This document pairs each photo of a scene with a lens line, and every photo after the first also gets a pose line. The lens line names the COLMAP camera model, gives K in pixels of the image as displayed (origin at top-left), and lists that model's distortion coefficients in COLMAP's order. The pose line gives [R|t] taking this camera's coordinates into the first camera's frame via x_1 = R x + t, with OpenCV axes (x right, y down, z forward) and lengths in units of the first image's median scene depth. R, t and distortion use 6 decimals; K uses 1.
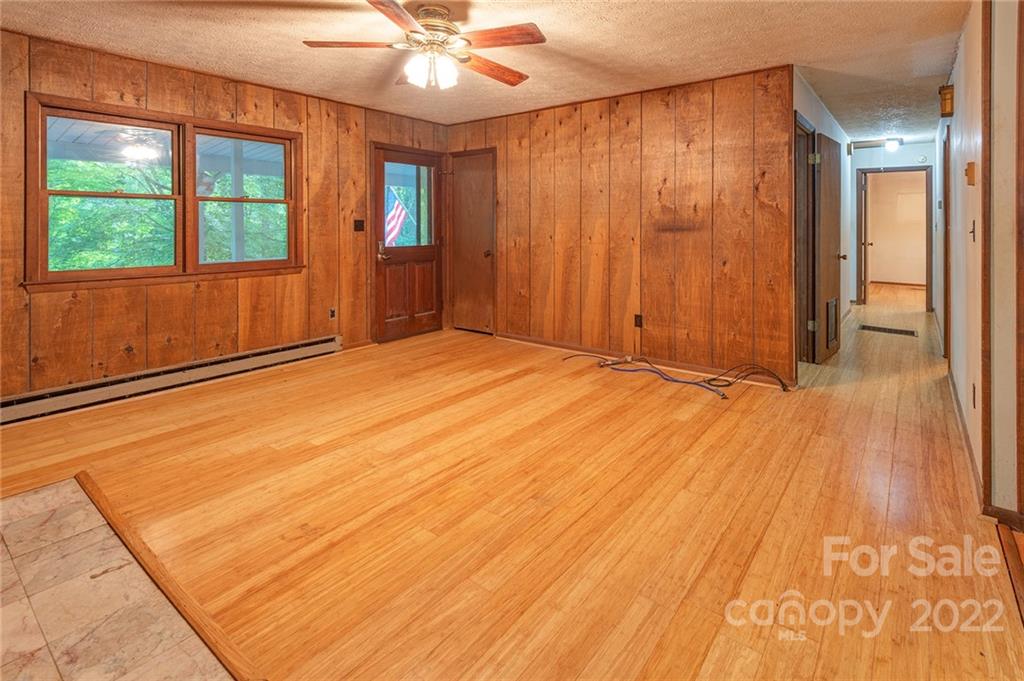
lens RADIAL K [[500.6, 0, 513.6], [0, 500.6, 231.3], [0, 0, 1]] dist [0.014333, -0.001006]
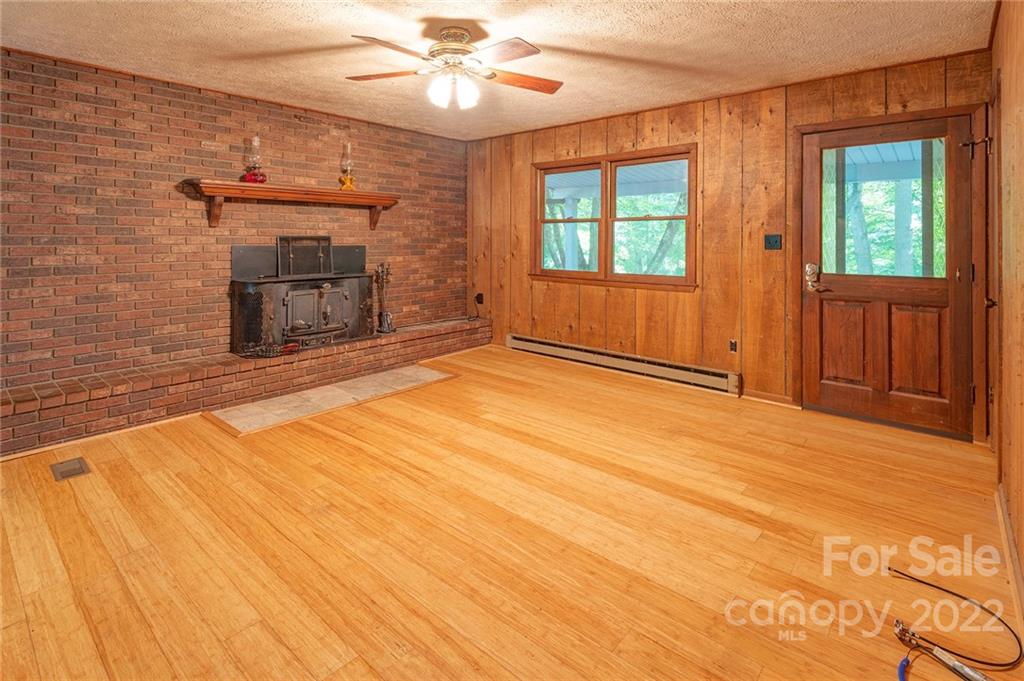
lens RADIAL K [[497.9, 0, 515.8], [0, 497.9, 241.5], [0, 0, 1]] dist [0.016196, -0.007981]
pose [[-0.040524, 0.001183, -0.999178, 0.561748], [-0.017633, 0.999843, 0.001899, -0.008286], [0.999023, 0.017695, -0.040497, 0.759915]]
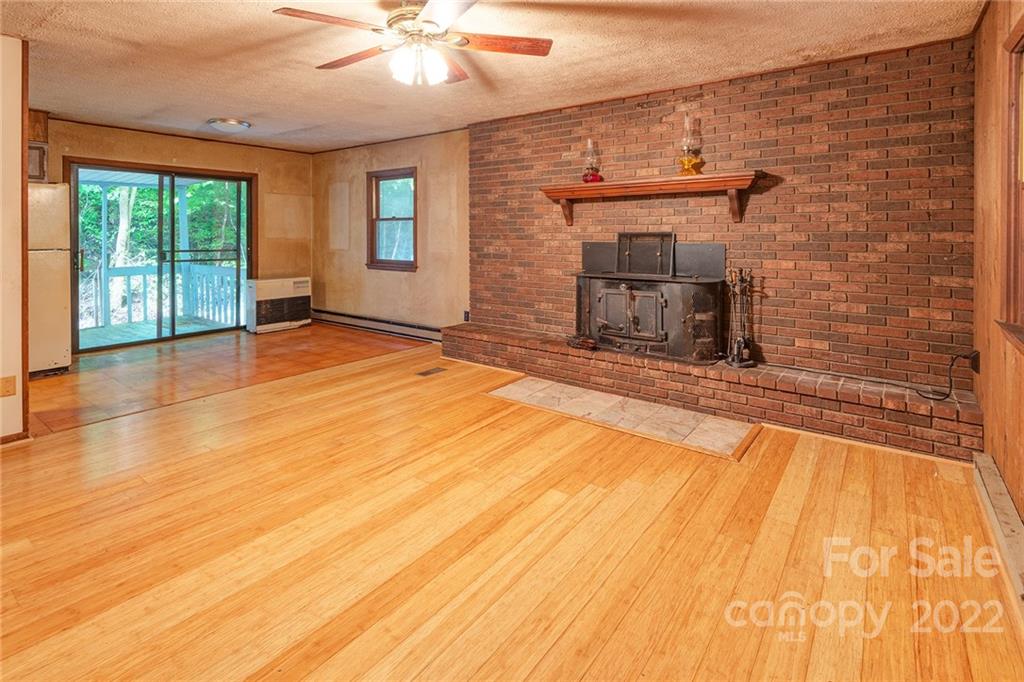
lens RADIAL K [[497.9, 0, 515.8], [0, 497.9, 242.0], [0, 0, 1]] dist [0.016196, -0.007981]
pose [[-0.999454, -0.001783, -0.032985, -0.200357], [-0.002722, 0.999592, 0.028442, -0.017840], [0.032921, 0.028516, -0.999051, 1.239433]]
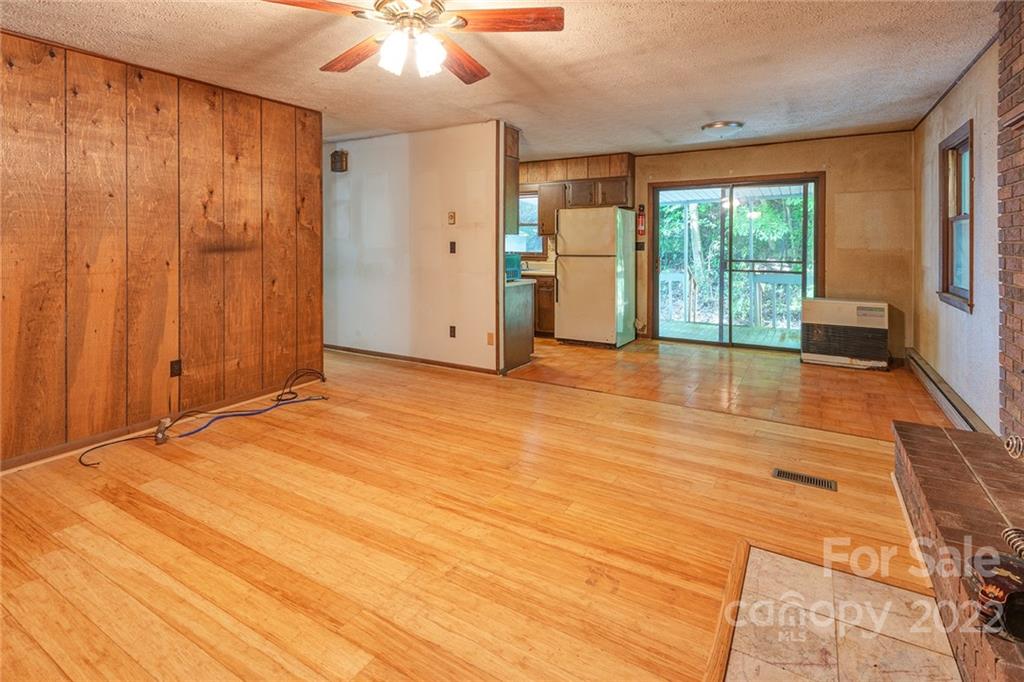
lens RADIAL K [[497.5, 0, 516.4], [0, 497.5, 251.2], [0, 0, 1]] dist [0.027159, -0.016576]
pose [[-0.133226, -0.015536, 0.990964, -0.626782], [0.013547, 0.999755, 0.017495, -0.010146], [-0.990993, 0.015755, -0.132982, 0.611345]]
